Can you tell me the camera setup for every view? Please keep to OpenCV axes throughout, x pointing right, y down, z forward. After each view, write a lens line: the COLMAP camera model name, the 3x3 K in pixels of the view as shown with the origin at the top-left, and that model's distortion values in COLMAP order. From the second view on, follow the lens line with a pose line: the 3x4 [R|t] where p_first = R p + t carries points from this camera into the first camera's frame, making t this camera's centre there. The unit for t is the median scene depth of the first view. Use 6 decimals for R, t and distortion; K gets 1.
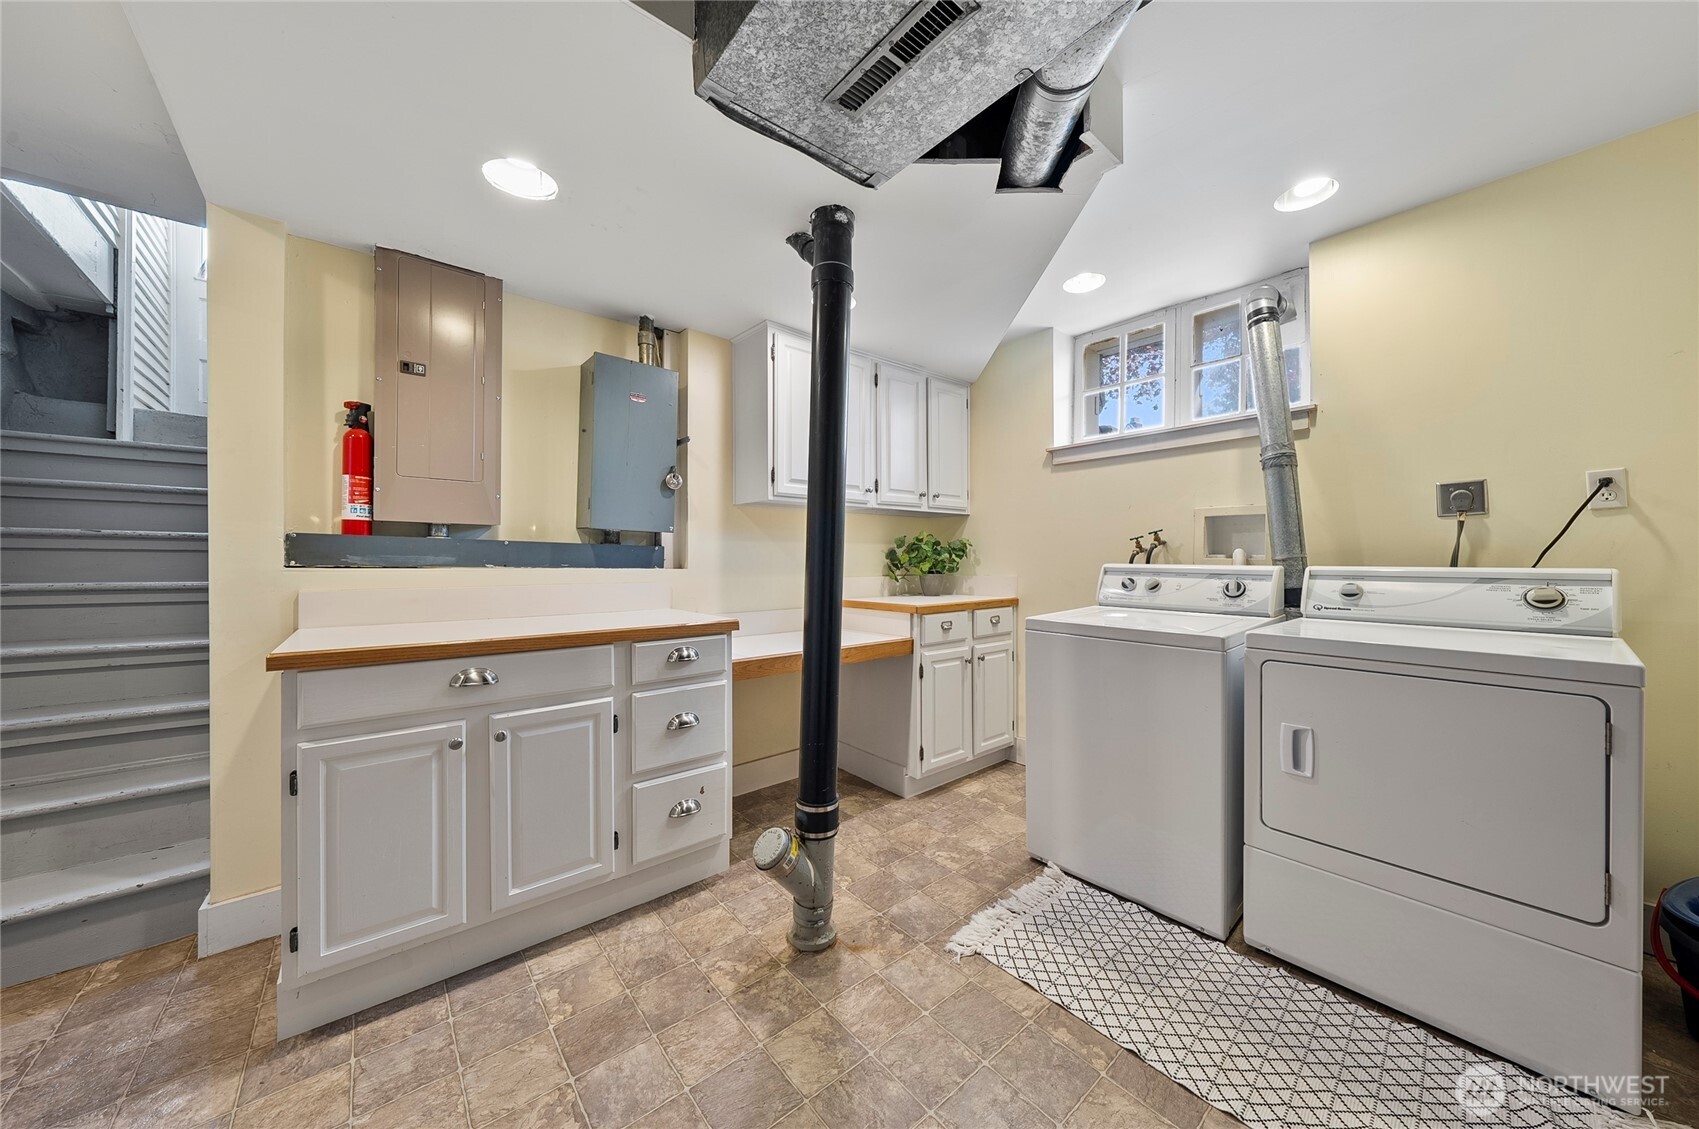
lens RADIAL K [[583.8, 0, 858.4], [0, 583.8, 561.5], [0, 0, 1]] dist [0.000363, 0.000060]
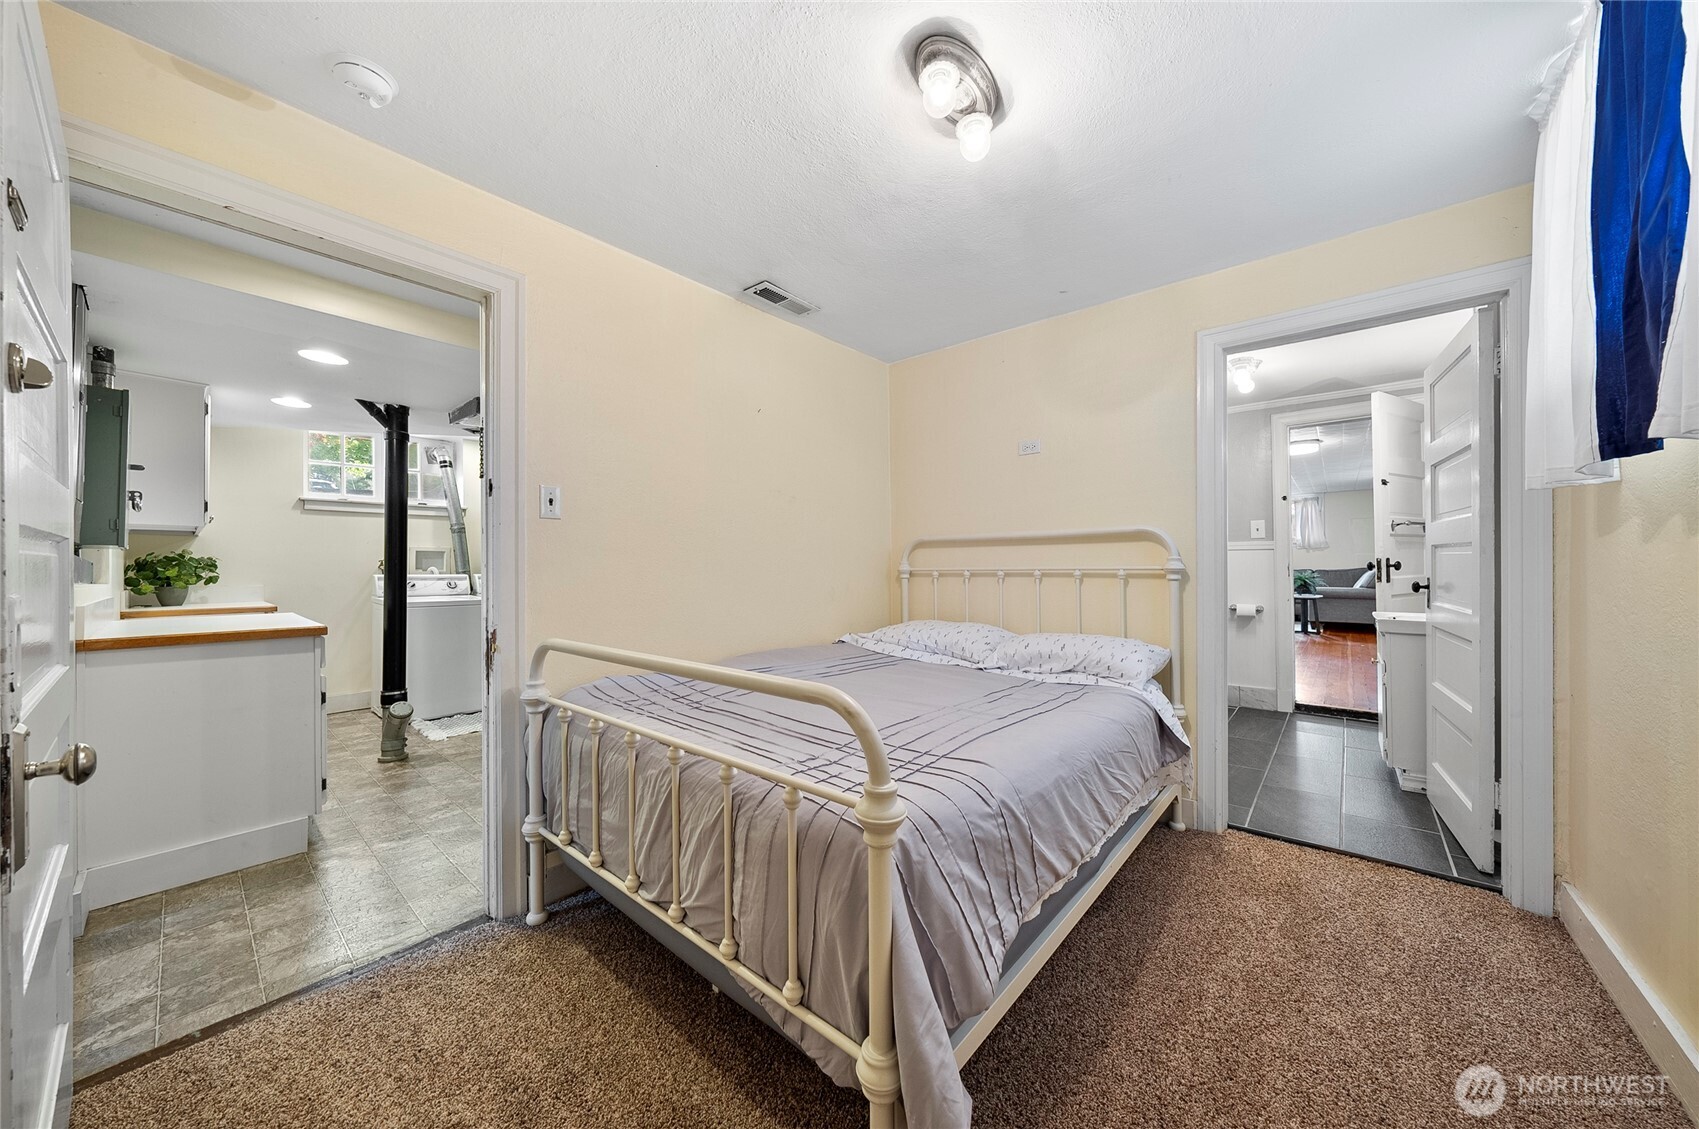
lens RADIAL K [[583.8, 0, 858.9], [0, 583.8, 563.7], [0, 0, 1]] dist [0.000363, 0.000060]
pose [[-0.151939, 0.003302, 0.988384, -1.891643], [0.000727, 0.999995, -0.003229, -0.027076], [-0.988390, 0.000228, -0.151941, -0.244928]]
